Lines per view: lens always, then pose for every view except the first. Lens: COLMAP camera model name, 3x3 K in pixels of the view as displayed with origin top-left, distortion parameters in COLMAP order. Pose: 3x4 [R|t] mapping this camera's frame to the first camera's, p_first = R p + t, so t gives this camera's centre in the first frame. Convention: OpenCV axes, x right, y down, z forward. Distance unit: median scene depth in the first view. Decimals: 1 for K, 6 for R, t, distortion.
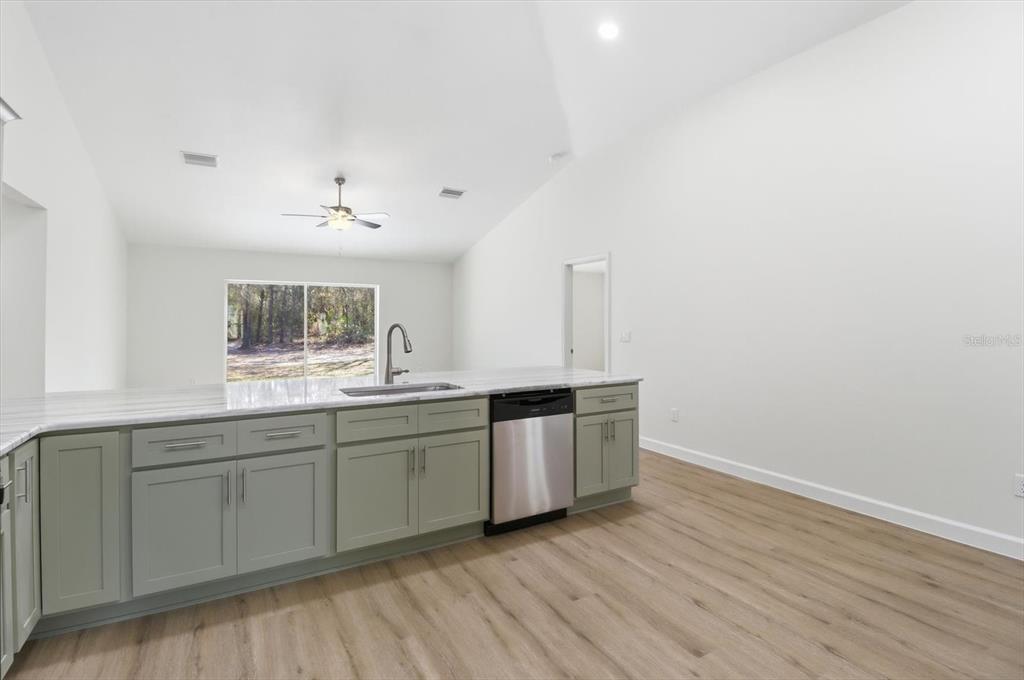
lens RADIAL K [[483.1, 0, 508.0], [0, 483.1, 322.8], [0, 0, 1]] dist [-0.014498, -0.000578]
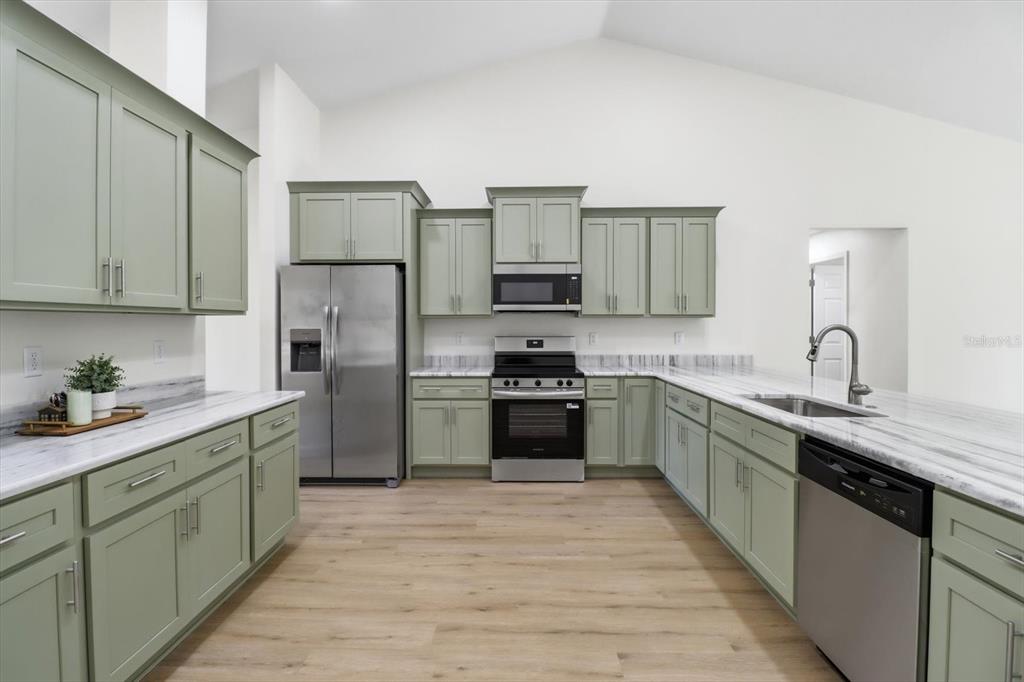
lens RADIAL K [[483.1, 0, 508.0], [0, 483.1, 323.8], [0, 0, 1]] dist [-0.014498, -0.000578]
pose [[-0.520512, 0.002689, -0.853850, 0.774188], [0.003434, 0.999994, 0.001056, -0.004947], [0.853847, -0.002382, -0.520518, 1.029335]]
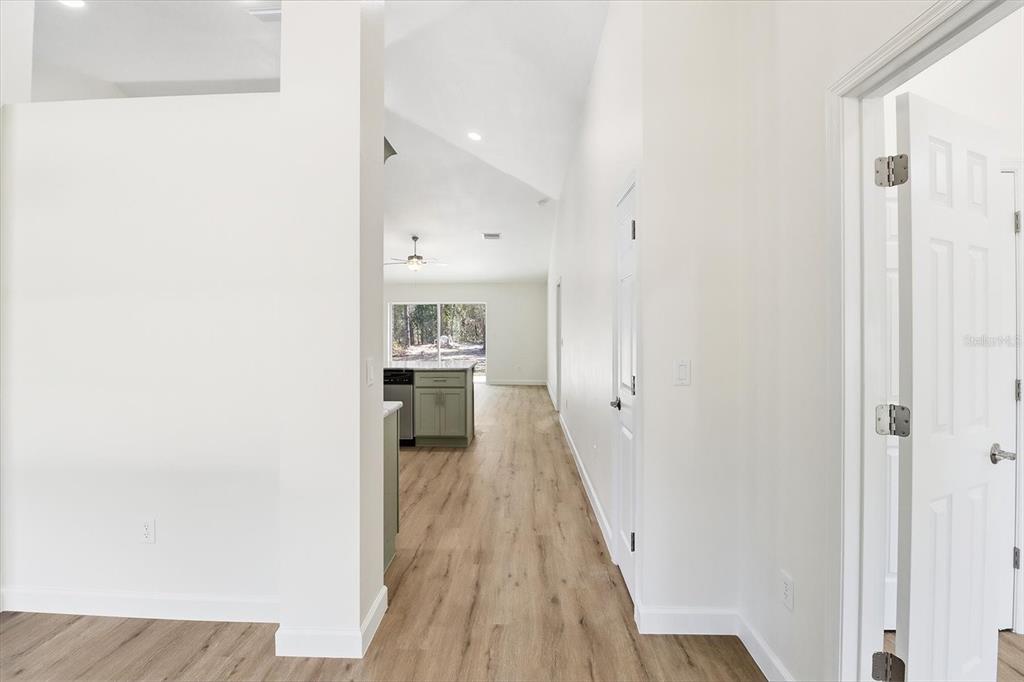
lens RADIAL K [[475.9, 0, 503.5], [0, 475.9, 328.1], [0, 0, 1]] dist [-0.011209, -0.000097]
pose [[0.841075, -0.001456, -0.540916, 1.503954], [0.002923, 0.999994, 0.001854, -0.021331], [0.540910, -0.003141, 0.841074, -0.282657]]
